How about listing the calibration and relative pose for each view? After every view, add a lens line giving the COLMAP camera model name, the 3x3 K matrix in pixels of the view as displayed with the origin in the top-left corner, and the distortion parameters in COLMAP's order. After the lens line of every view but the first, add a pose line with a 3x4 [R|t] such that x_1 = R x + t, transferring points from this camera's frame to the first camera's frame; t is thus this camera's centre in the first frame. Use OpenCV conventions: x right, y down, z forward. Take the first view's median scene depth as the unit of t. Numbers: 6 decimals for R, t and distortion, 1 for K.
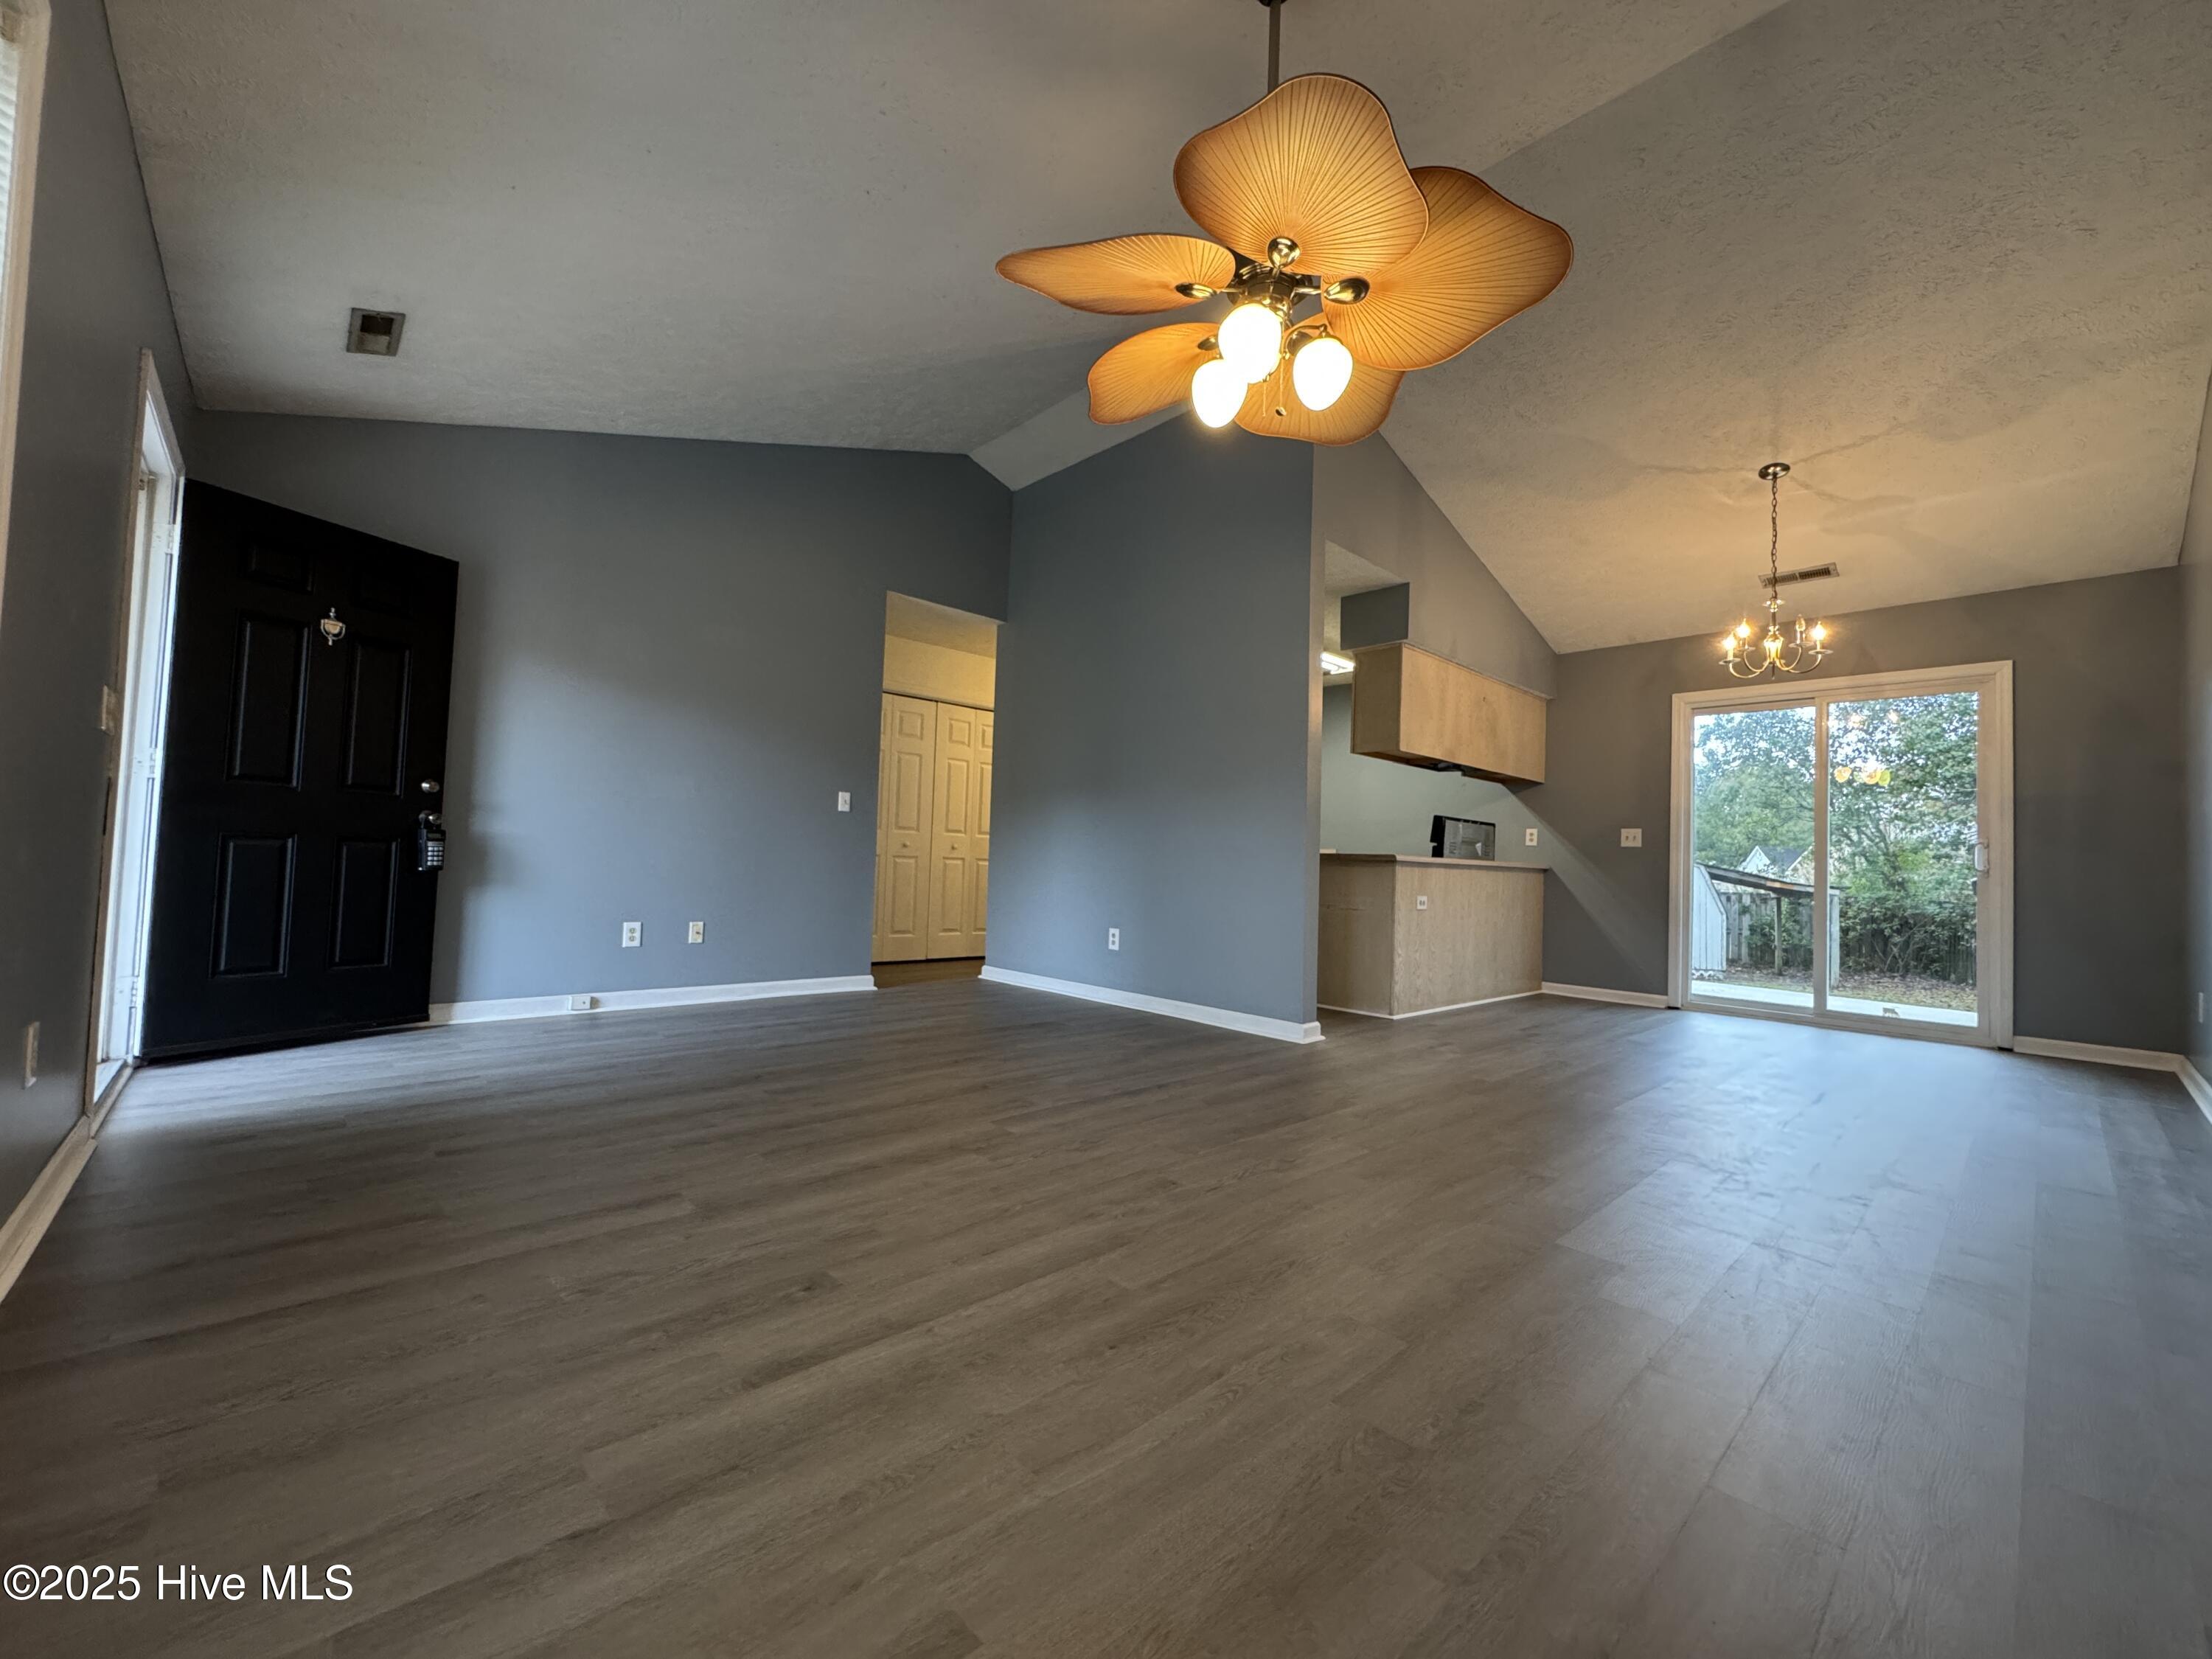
lens RADIAL K [[884.0, 0, 1105.9], [0, 884.0, 831.2], [0, 0, 1]] dist [-0.004741, 0.000665]
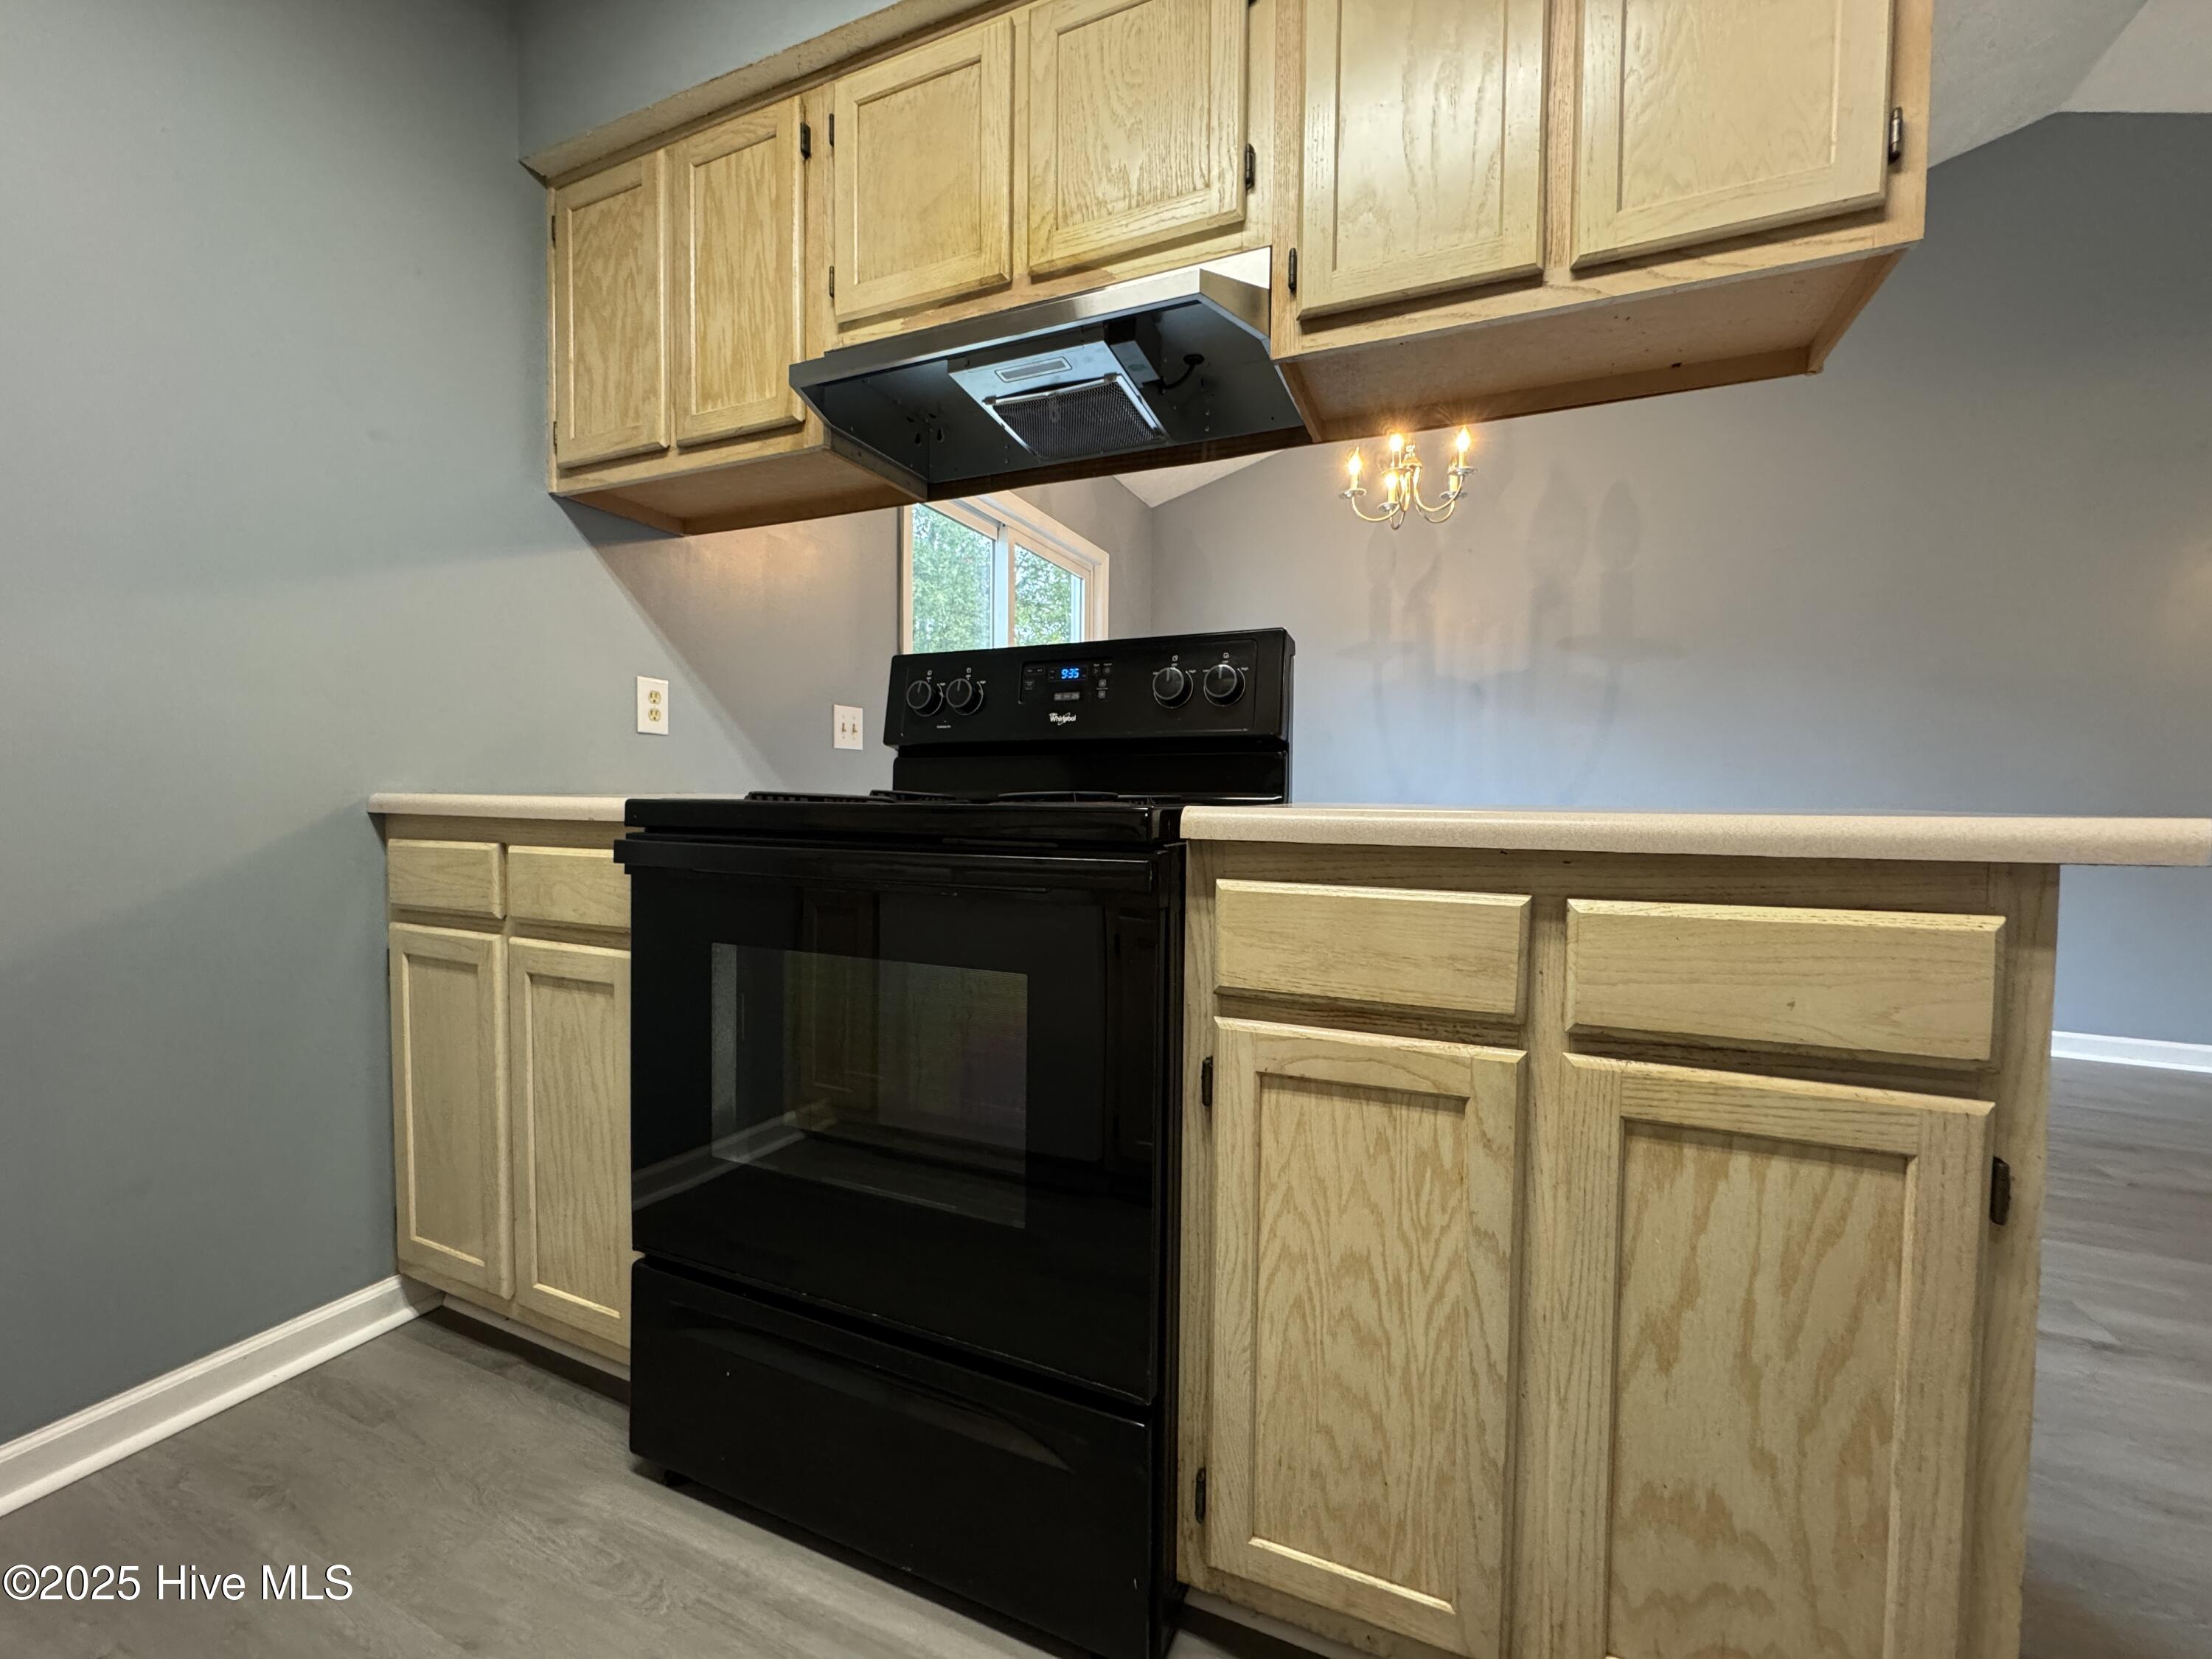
lens RADIAL K [[884.0, 0, 1105.9], [0, 884.0, 831.2], [0, 0, 1]] dist [-0.004741, 0.000665]
pose [[-0.387558, -0.077954, 0.918543, 0.137804], [-0.059062, 0.996471, 0.059648, 0.022492], [-0.919951, -0.031133, -0.390794, 0.974572]]
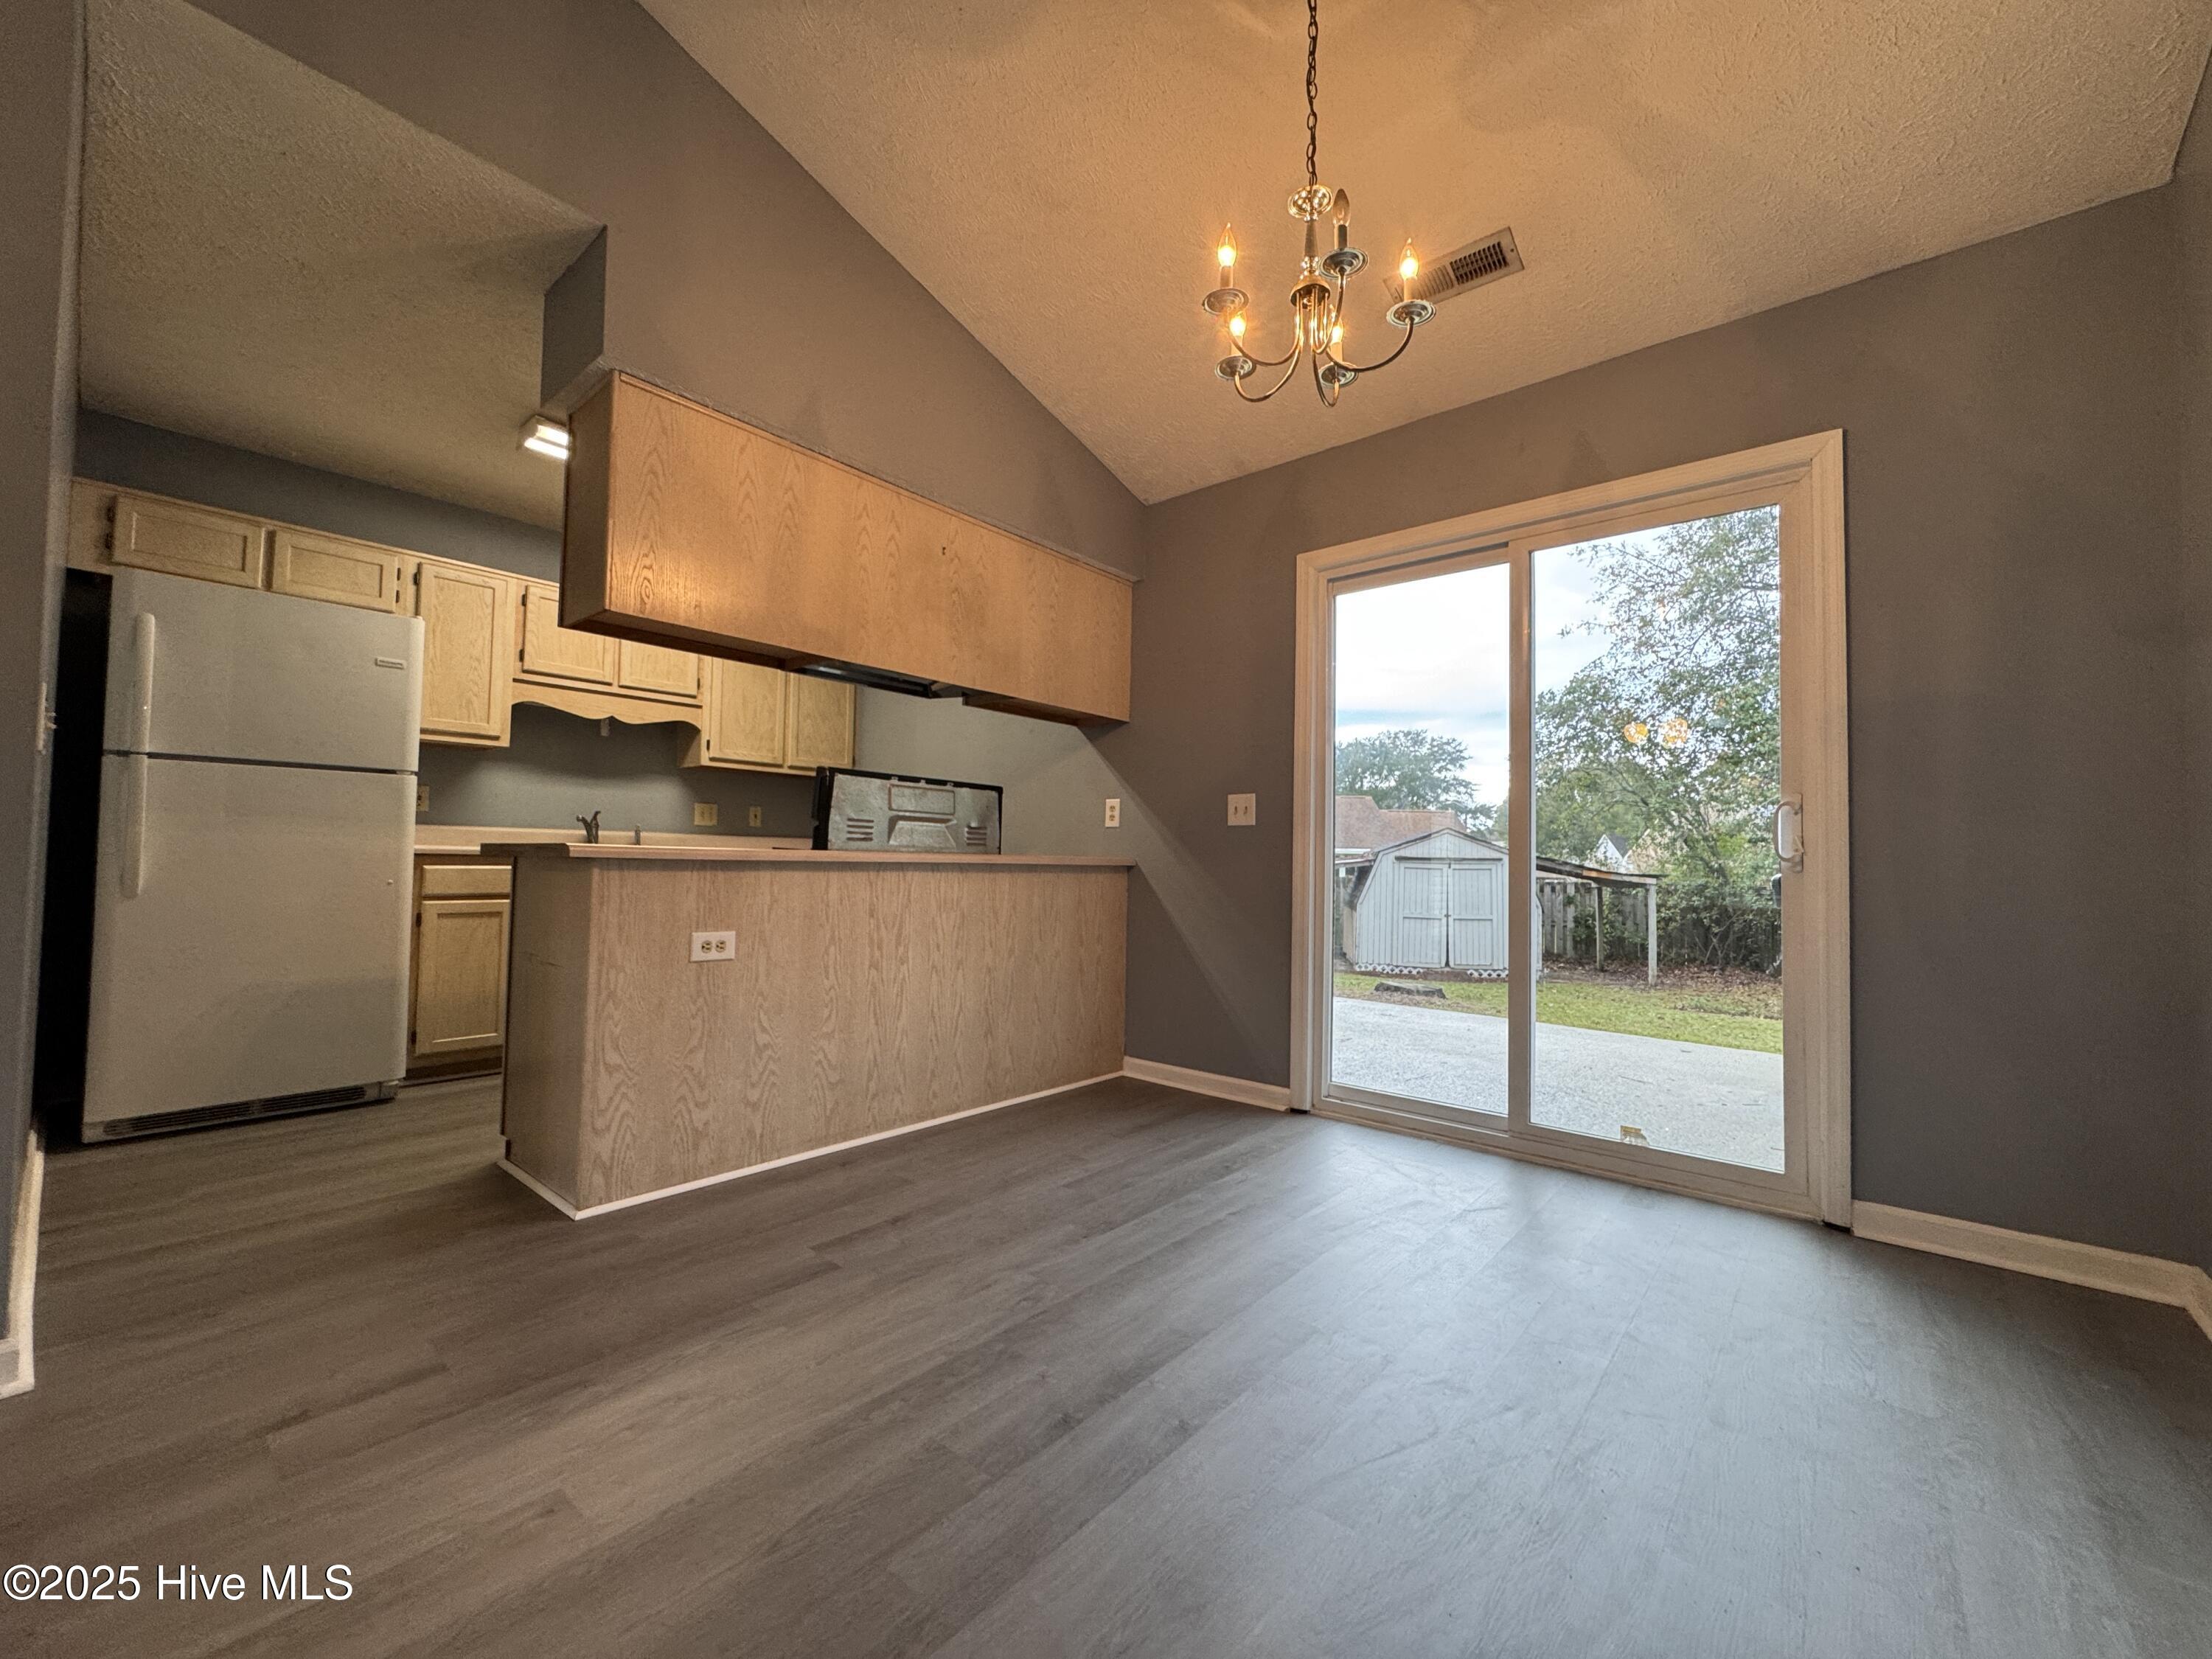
lens RADIAL K [[884.0, 0, 1105.9], [0, 884.0, 831.2], [0, 0, 1]] dist [-0.004741, 0.000665]
pose [[0.993092, -0.012982, 0.116614, 0.407646], [0.012548, 0.999911, 0.004457, 0.016320], [-0.116661, -0.002963, 0.993167, 0.405576]]
